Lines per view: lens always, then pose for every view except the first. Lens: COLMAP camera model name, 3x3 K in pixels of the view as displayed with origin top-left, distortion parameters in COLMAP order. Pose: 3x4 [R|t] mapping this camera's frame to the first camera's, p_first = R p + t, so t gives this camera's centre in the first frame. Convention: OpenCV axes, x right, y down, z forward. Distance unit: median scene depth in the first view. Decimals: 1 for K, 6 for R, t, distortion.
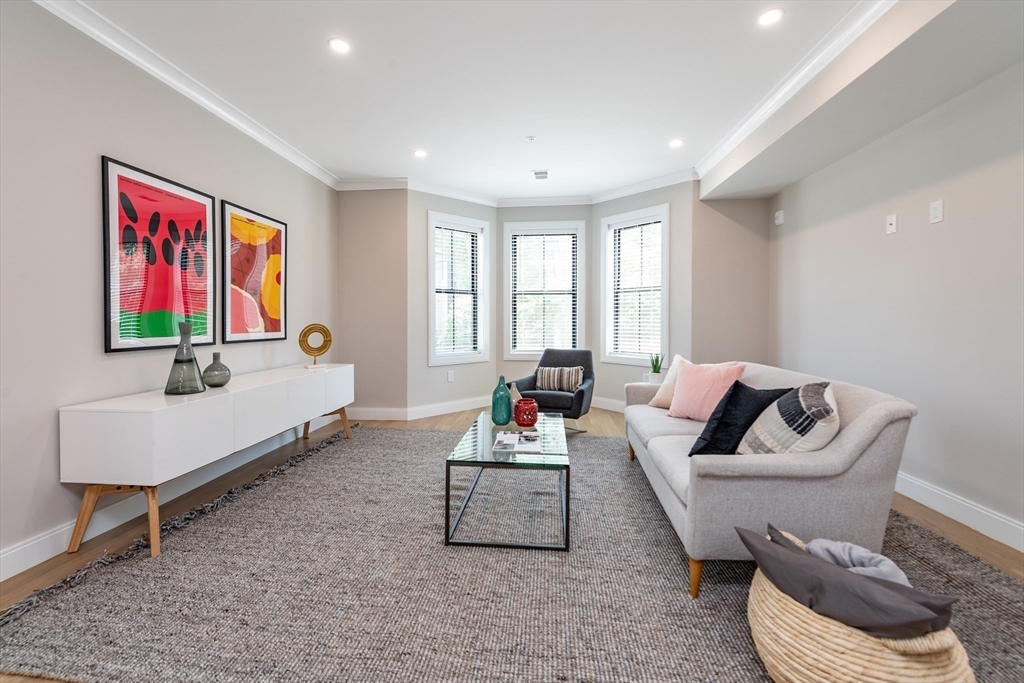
lens RADIAL K [[411.5, 0, 510.0], [0, 411.5, 329.3], [0, 0, 1]] dist [0.016452, -0.003615]
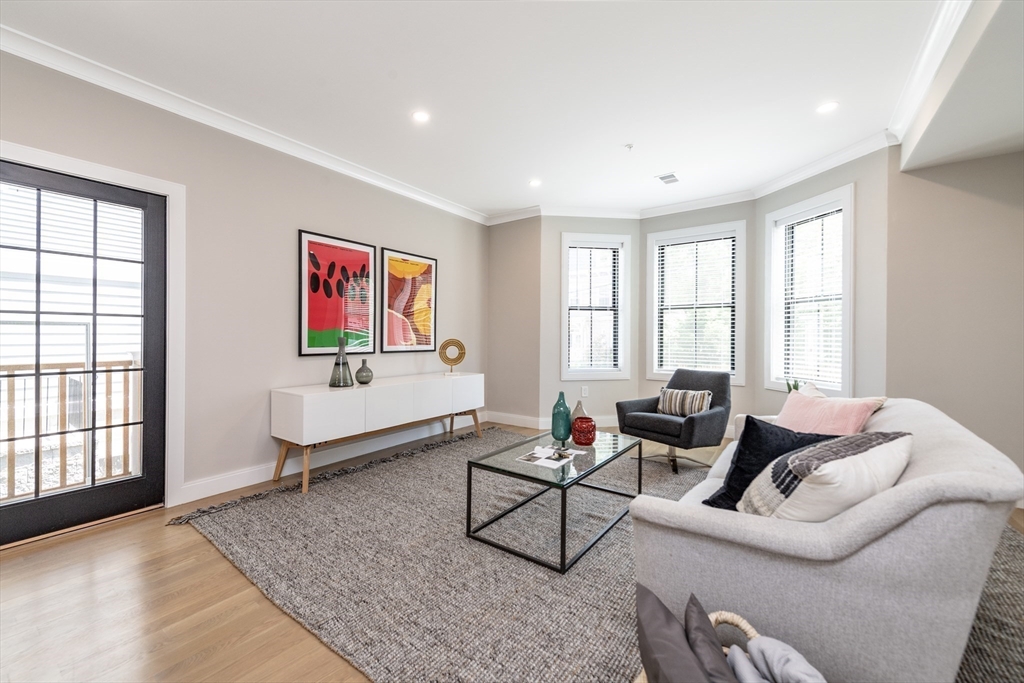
lens RADIAL K [[405.0, 0, 512.0], [0, 405.0, 341.5], [0, 0, 1]] dist [0.014013, -0.000389]
pose [[0.864173, 0.011850, -0.503056, 0.308091], [-0.016518, 0.999852, -0.004823, -0.003292], [0.502924, 0.012477, 0.864240, 0.061064]]
